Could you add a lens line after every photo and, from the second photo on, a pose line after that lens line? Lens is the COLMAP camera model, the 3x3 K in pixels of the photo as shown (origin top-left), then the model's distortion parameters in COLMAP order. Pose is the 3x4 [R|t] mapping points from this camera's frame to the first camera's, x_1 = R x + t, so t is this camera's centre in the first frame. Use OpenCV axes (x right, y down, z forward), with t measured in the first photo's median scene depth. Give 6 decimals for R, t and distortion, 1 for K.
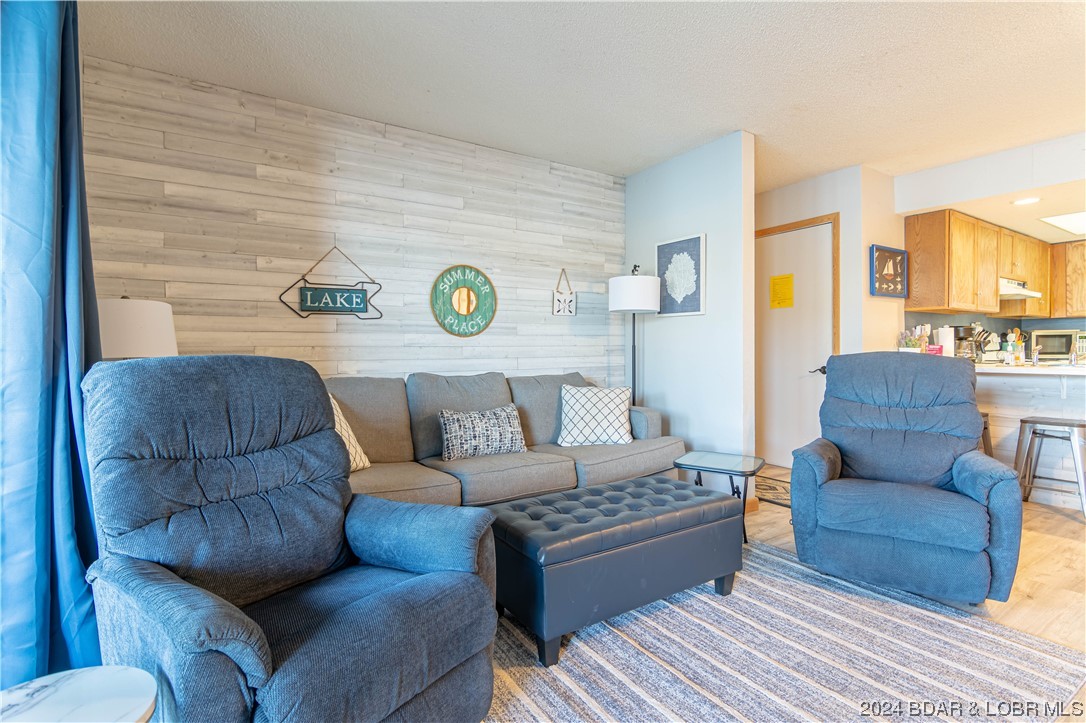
lens RADIAL K [[521.4, 0, 539.0], [0, 521.4, 359.0], [0, 0, 1]] dist [-0.006196, -0.004769]
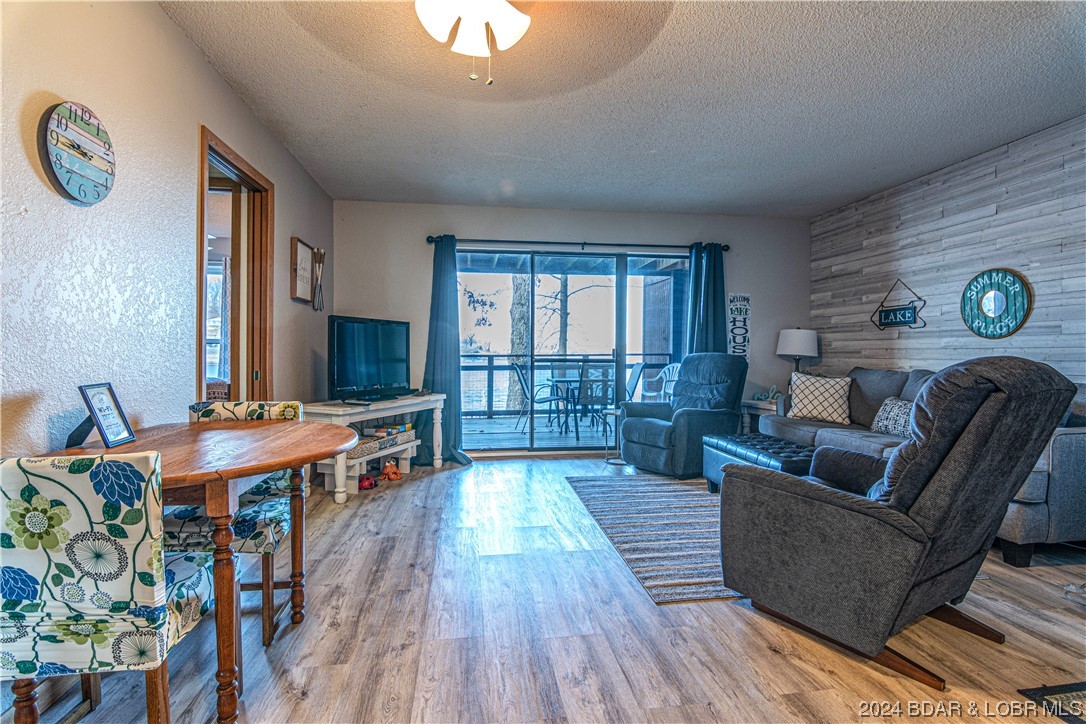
lens RADIAL K [[521.4, 0, 545.9], [0, 521.4, 359.1], [0, 0, 1]] dist [-0.006196, -0.004769]
pose [[-0.405532, 0.014427, -0.913967, 1.302605], [-0.016782, 0.999589, 0.023225, -0.012850], [0.913927, 0.024757, -0.405124, 0.693477]]
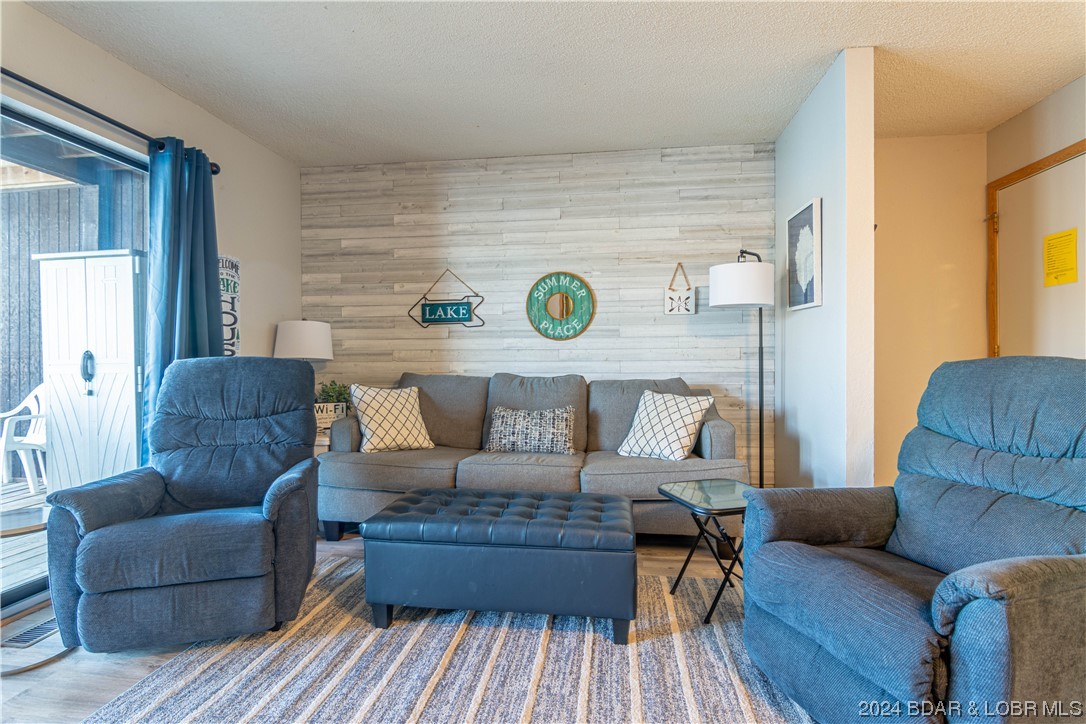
lens RADIAL K [[521.4, 0, 536.5], [0, 521.4, 361.9], [0, 0, 1]] dist [-0.006196, -0.004769]
pose [[0.764019, 0.011642, -0.645089, 0.567223], [-0.010331, 0.999930, 0.005810, -0.004942], [0.645111, 0.002226, 0.764085, 0.190246]]
